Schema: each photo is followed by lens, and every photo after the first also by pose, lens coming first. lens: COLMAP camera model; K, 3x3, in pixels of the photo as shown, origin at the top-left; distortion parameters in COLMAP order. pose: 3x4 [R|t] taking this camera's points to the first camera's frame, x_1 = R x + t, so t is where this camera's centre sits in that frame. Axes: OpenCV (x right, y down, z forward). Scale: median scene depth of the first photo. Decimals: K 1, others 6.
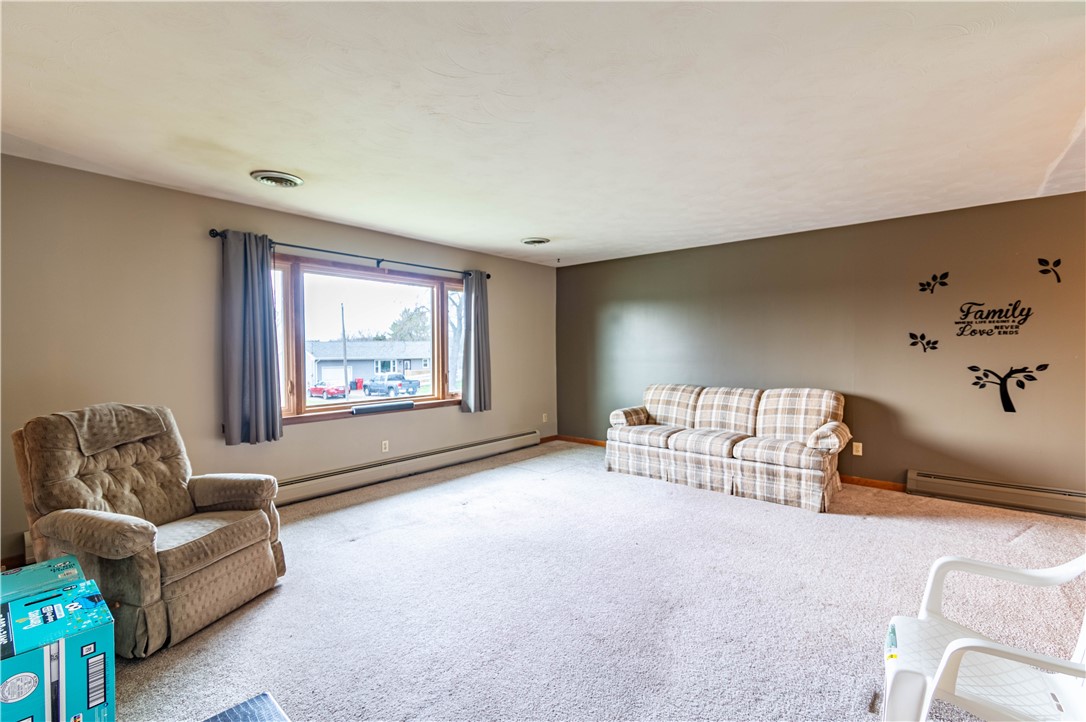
lens RADIAL K [[475.7, 0, 548.7], [0, 475.7, 359.4], [0, 0, 1]] dist [-0.000268, 0.000680]
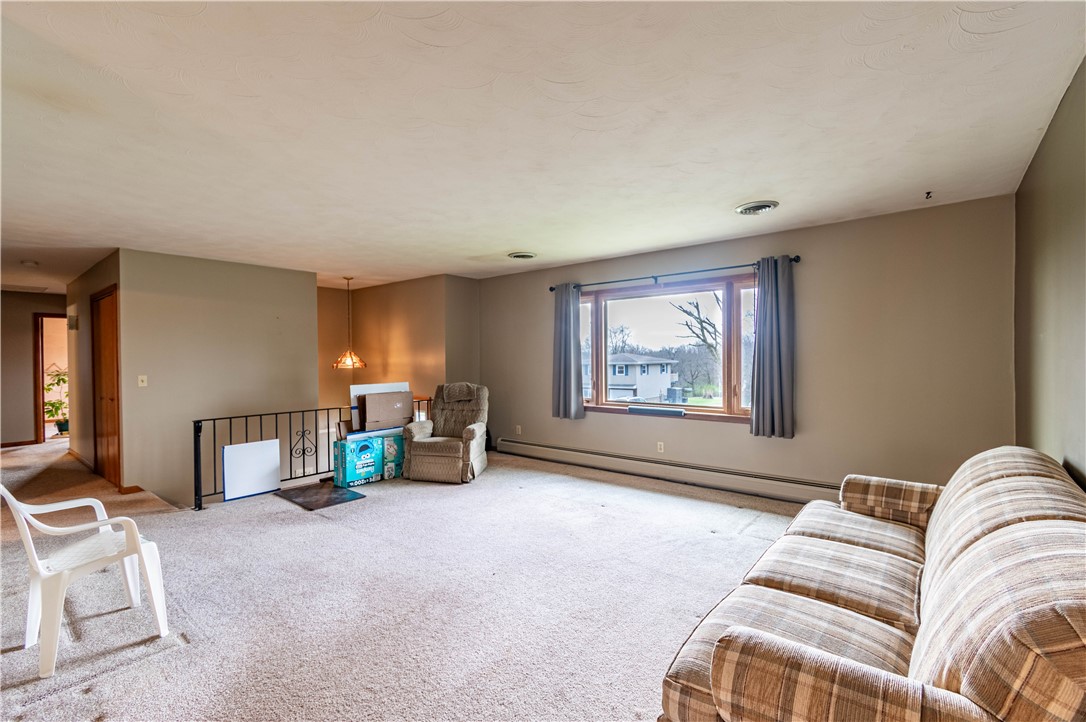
lens RADIAL K [[475.7, 0, 543.0], [0, 475.7, 359.9], [0, 0, 1]] dist [-0.000268, 0.000680]
pose [[0.017805, 0.010019, -0.999791, 1.096332], [-0.013049, 0.999867, 0.009788, -0.034642], [0.999756, 0.012872, 0.017933, 1.060053]]
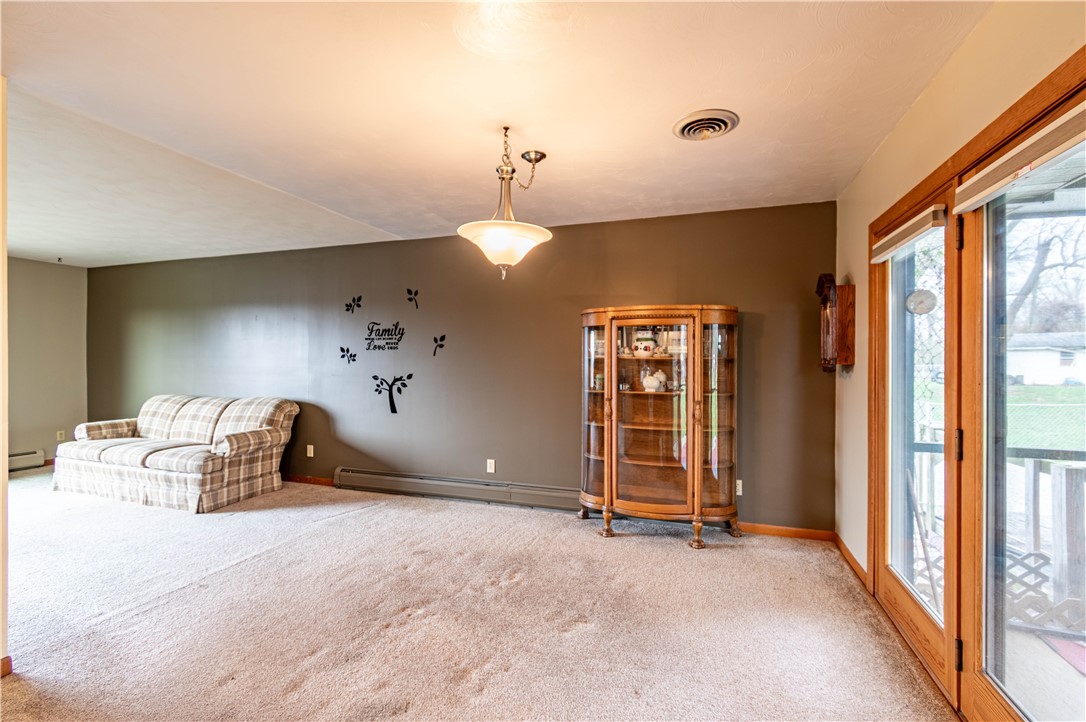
lens RADIAL K [[475.7, 0, 546.8], [0, 475.7, 361.9], [0, 0, 1]] dist [-0.000268, 0.000680]
pose [[0.930640, 0.010007, 0.365798, 0.852048], [-0.002066, 0.999754, -0.022093, 0.005061], [-0.365929, 0.019805, 0.930432, -0.264020]]
